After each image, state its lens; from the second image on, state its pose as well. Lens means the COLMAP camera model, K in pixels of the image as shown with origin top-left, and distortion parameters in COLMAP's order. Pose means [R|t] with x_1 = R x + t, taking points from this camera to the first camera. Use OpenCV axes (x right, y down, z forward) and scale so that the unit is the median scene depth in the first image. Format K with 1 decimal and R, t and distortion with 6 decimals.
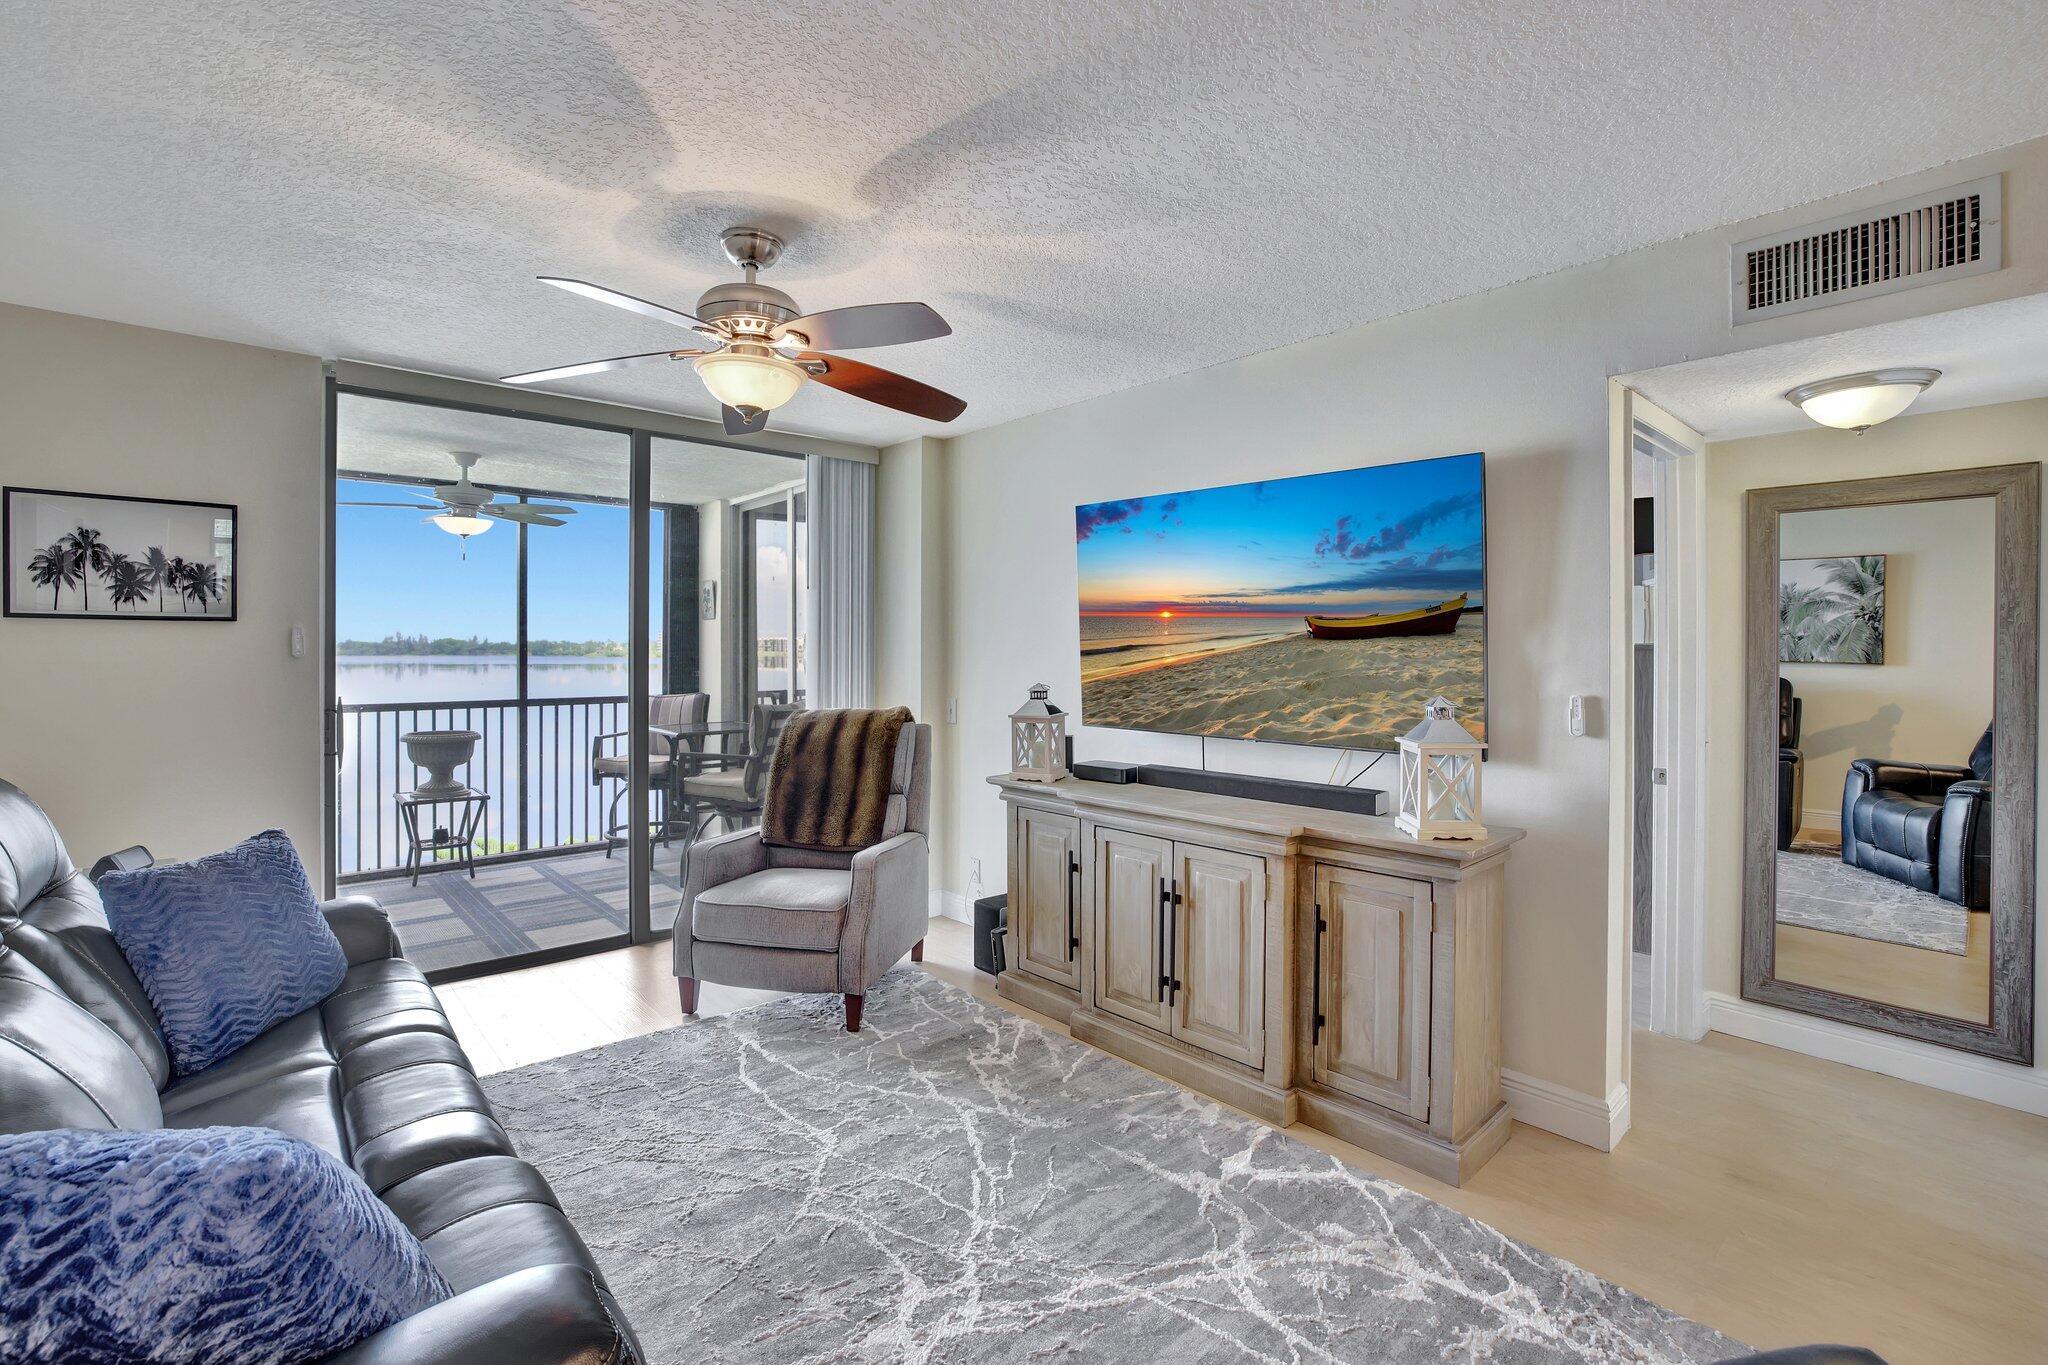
lens RADIAL K [[918.6, 0, 1001.7], [0, 918.6, 653.1], [0, 0, 1]] dist [-0.033584, 0.000481]
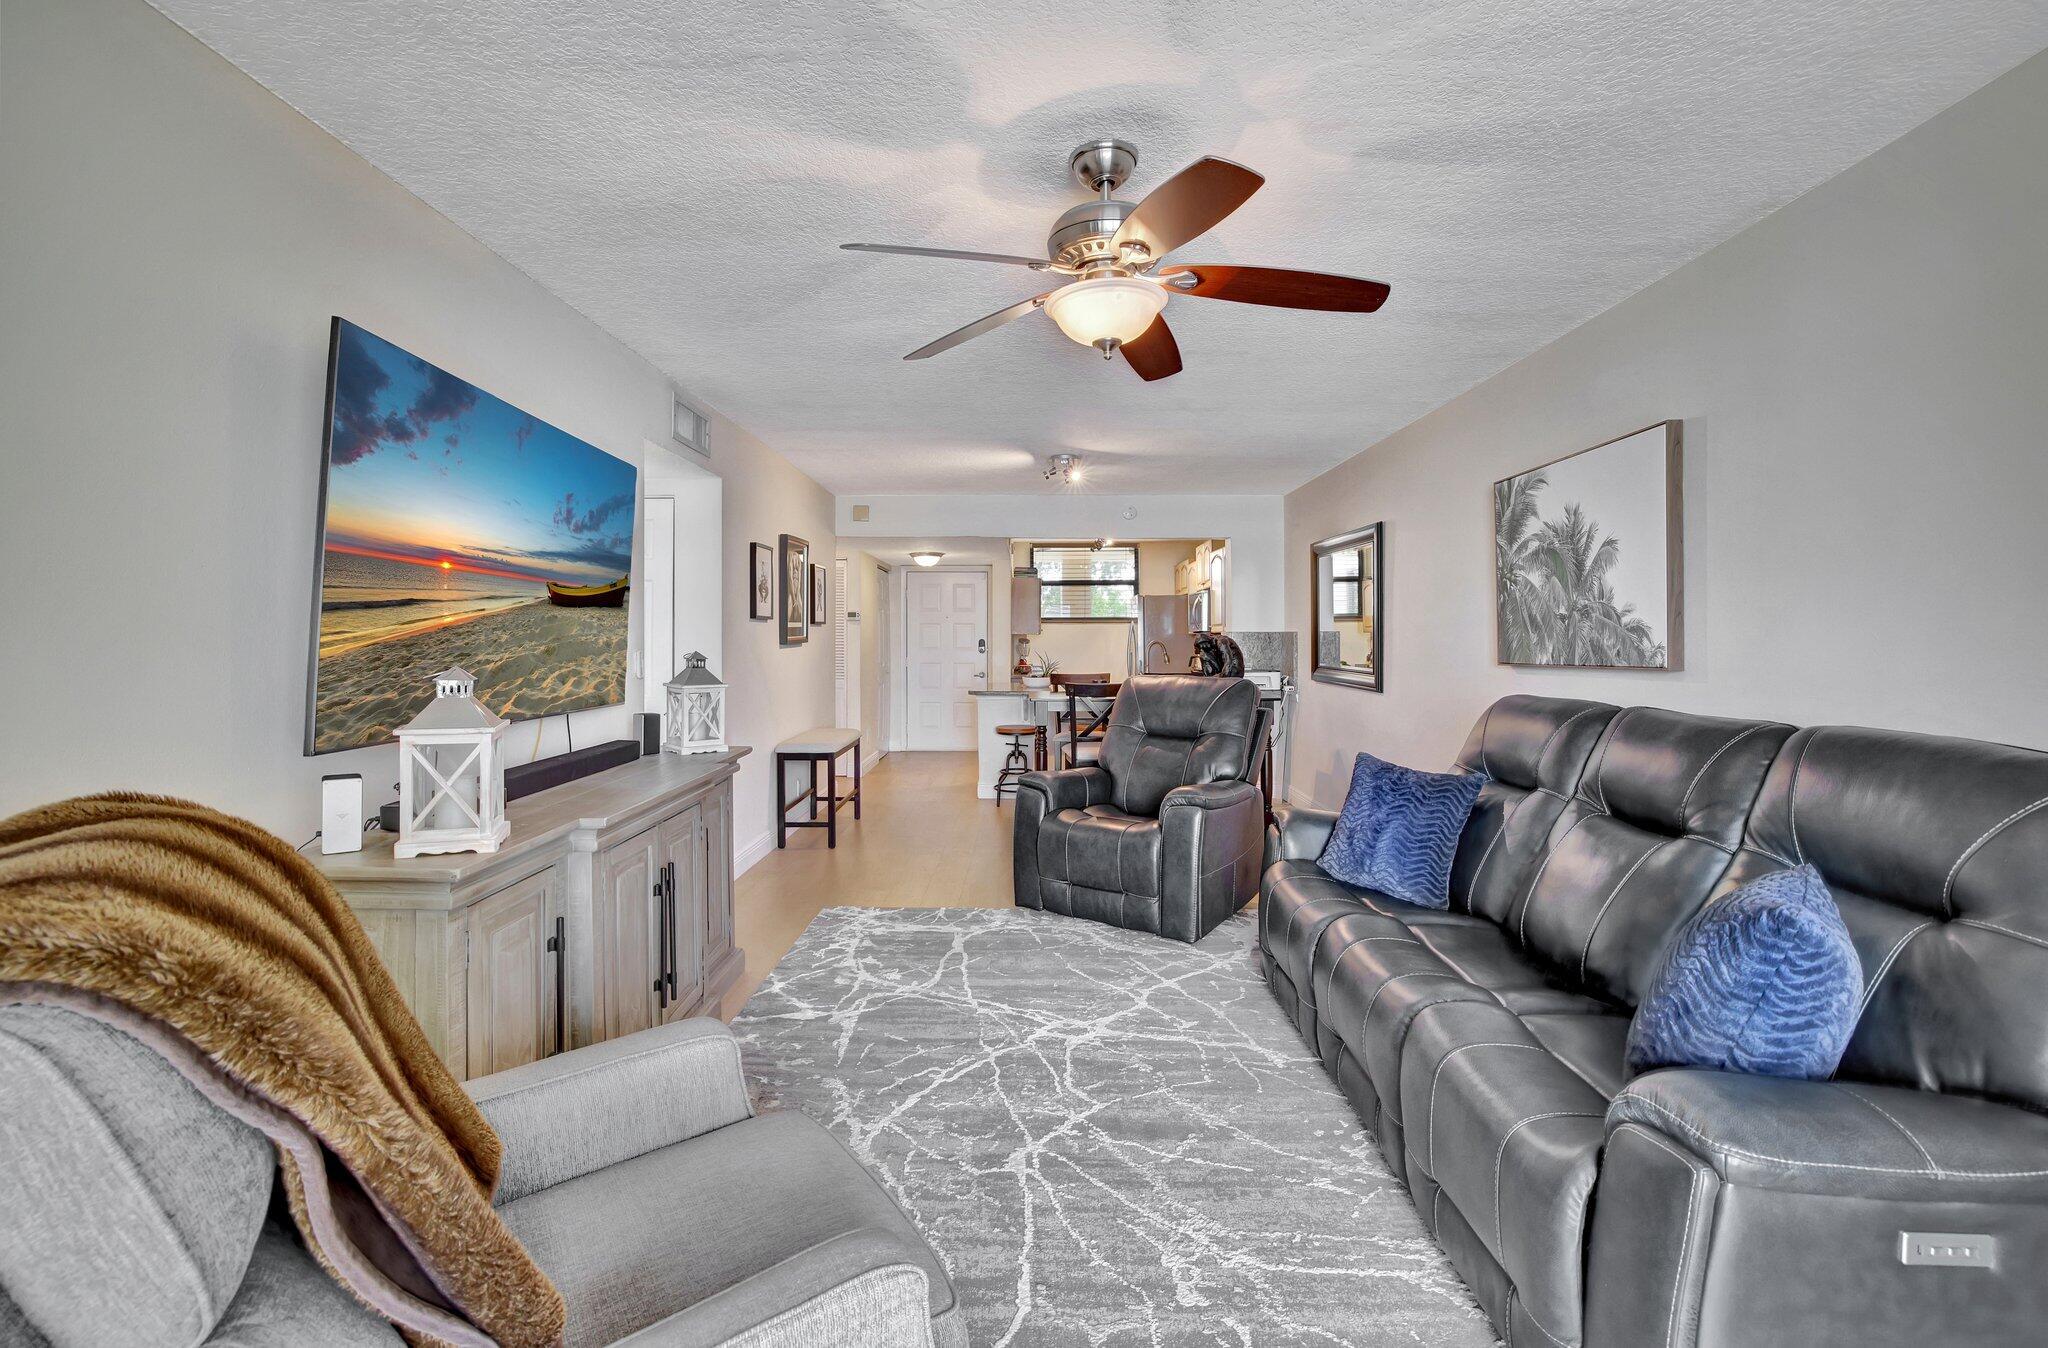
lens RADIAL K [[880.9, 0, 1022.2], [0, 880.9, 647.1], [0, 0, 1]] dist [-0.066586, -0.000070]
pose [[-0.751474, -0.008959, 0.659702, -0.590915], [0.001499, 0.999882, 0.015286, 0.014002], [-0.659761, 0.012476, -0.751372, 1.285877]]
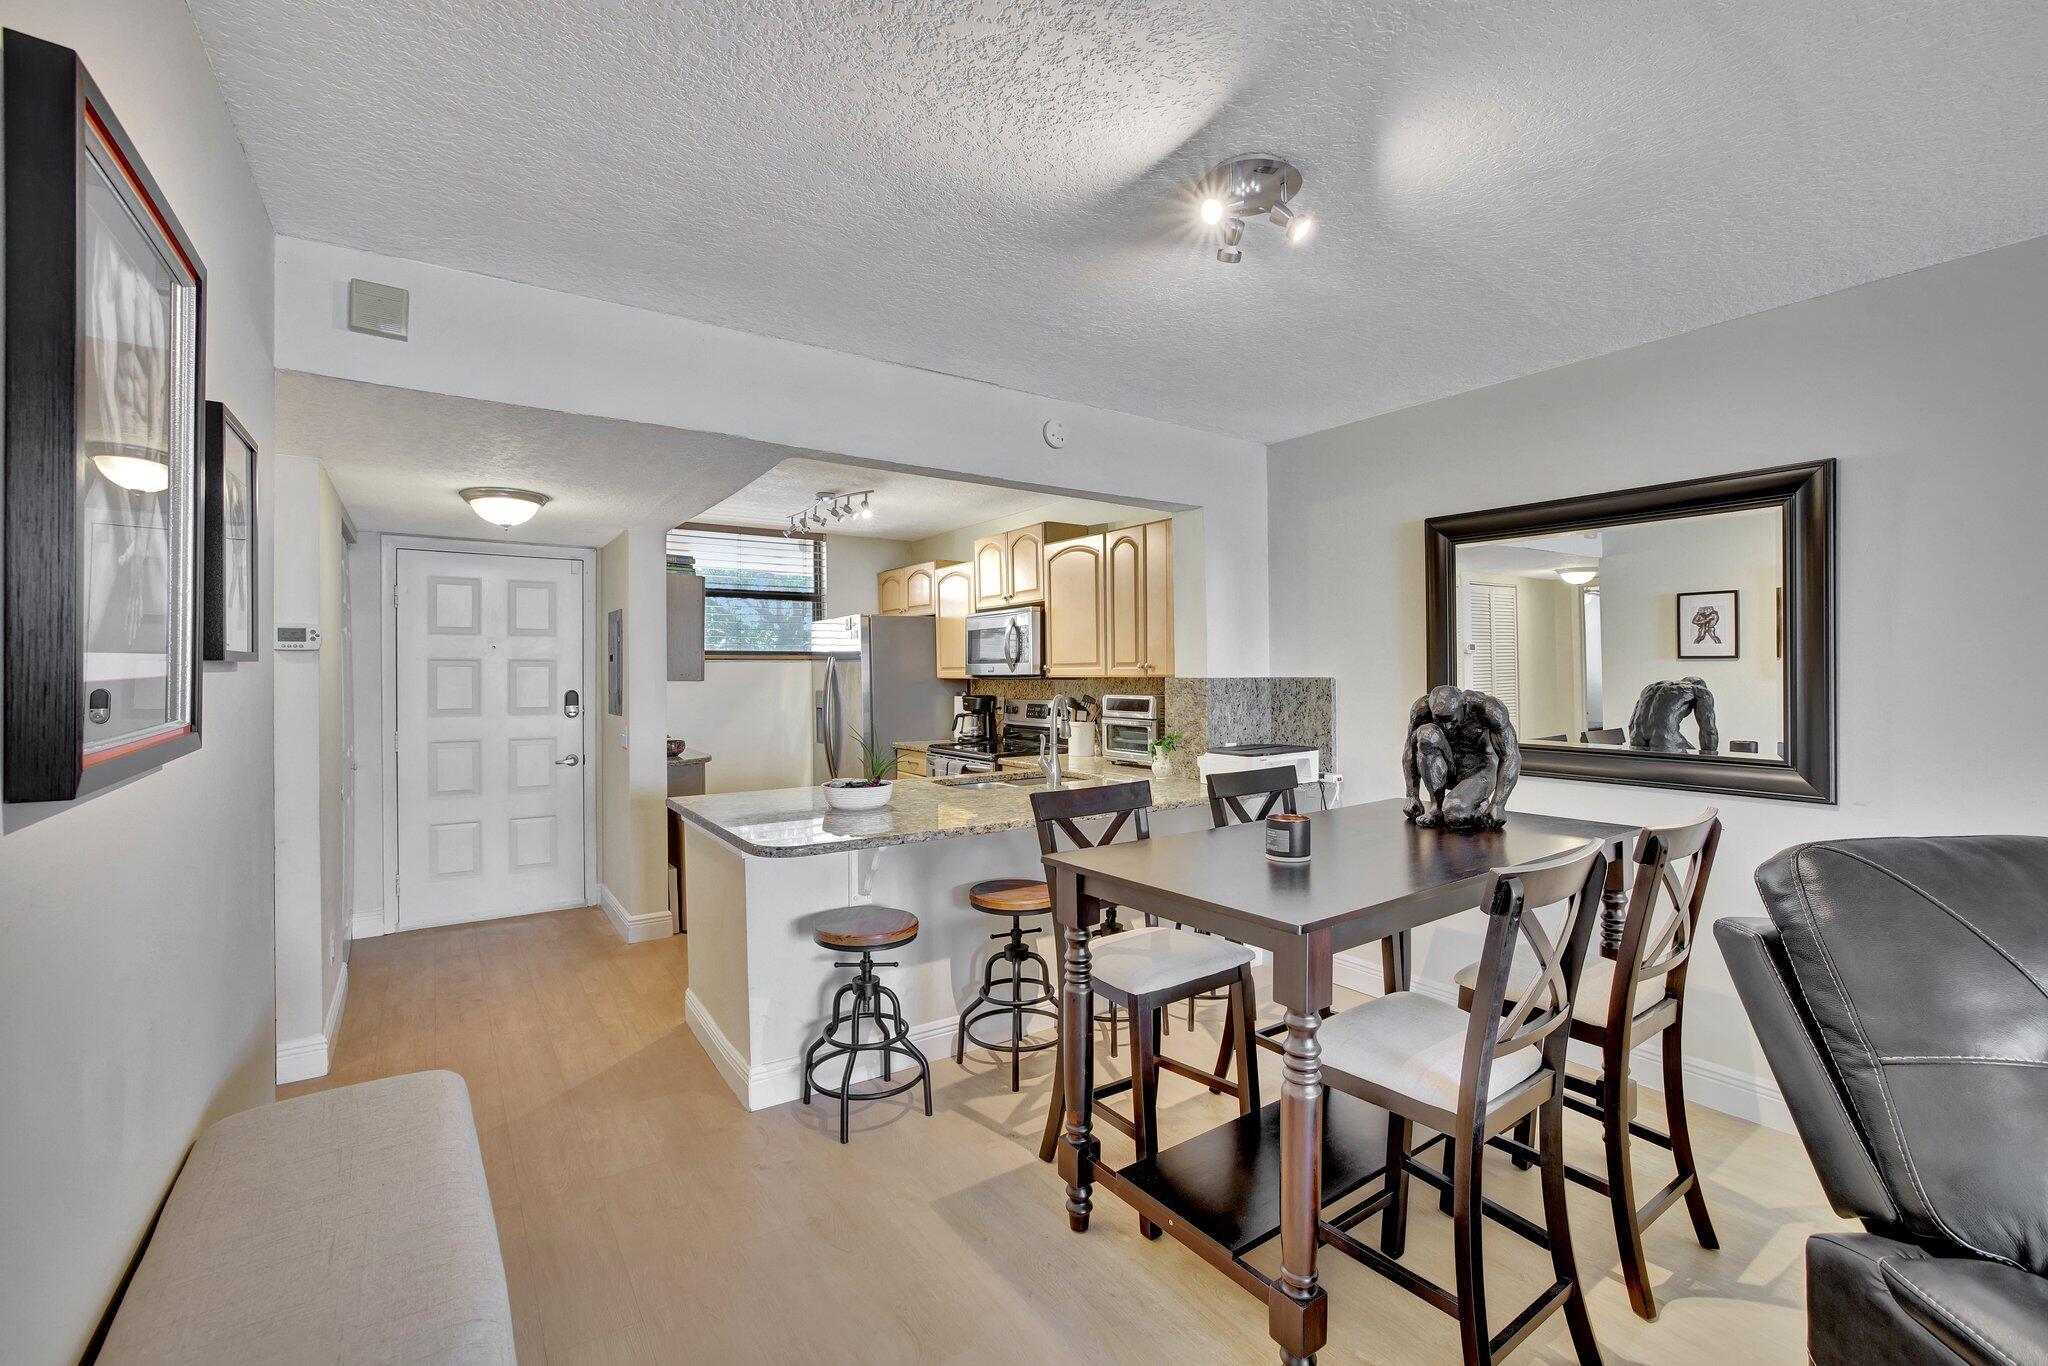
lens RADIAL K [[879.6, 0, 1024.0], [0, 879.6, 683.0], [0, 0, 1]] dist [-0.024340, 0.000493]
pose [[-0.994415, 0.003483, 0.105483, 0.601132], [0.004961, 0.999893, 0.013753, 0.000774], [-0.105423, 0.014199, -0.994326, 0.518694]]
